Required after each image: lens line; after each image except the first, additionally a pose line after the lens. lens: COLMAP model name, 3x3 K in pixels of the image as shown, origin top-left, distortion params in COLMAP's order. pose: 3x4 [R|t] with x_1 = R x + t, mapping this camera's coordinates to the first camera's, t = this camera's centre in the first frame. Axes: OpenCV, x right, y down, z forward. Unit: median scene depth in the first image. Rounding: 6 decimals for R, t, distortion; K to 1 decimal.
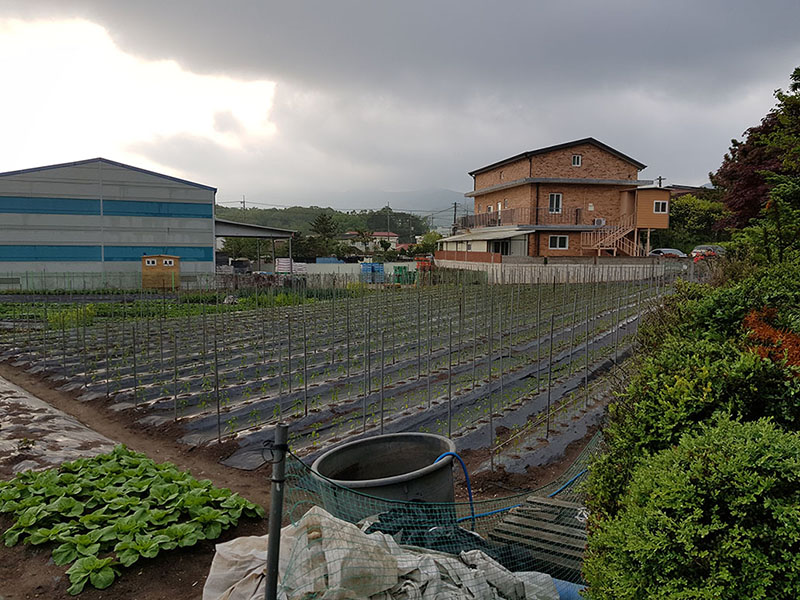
lens RADIAL K [[617.4, 0, 400.0], [0, 617.4, 300.0], [0, 0, 1]] dist [0.069062, -0.109088]
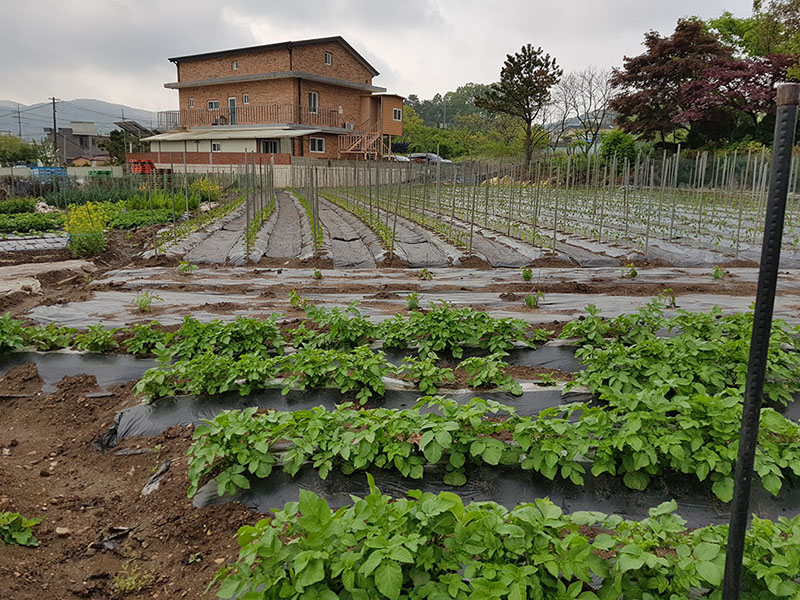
lens RADIAL K [[614.4, 0, 396.0], [0, 614.4, 289.4], [0, 0, 1]] dist [0.081973, -0.141747]
pose [[0.735003, -0.123137, 0.666789, -0.325154], [0.047525, 0.990309, 0.130494, 0.010515], [-0.676396, -0.064224, 0.733732, 0.192918]]
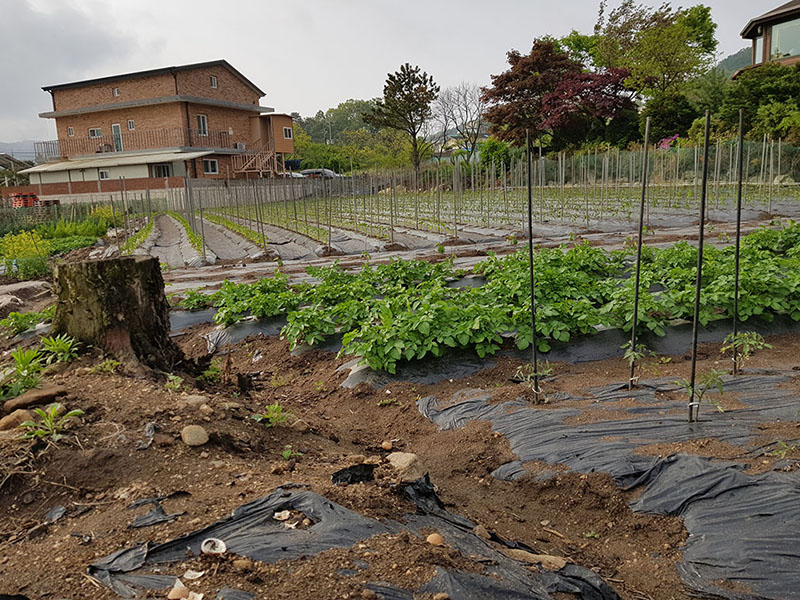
lens RADIAL K [[617.5, 0, 406.8], [0, 617.5, 290.3], [0, 0, 1]] dist [0.067929, -0.113262]
pose [[0.587955, -0.170222, 0.790780, -0.368779], [0.119578, 0.985157, 0.123155, 0.015142], [-0.800006, 0.022150, 0.599583, 0.170366]]
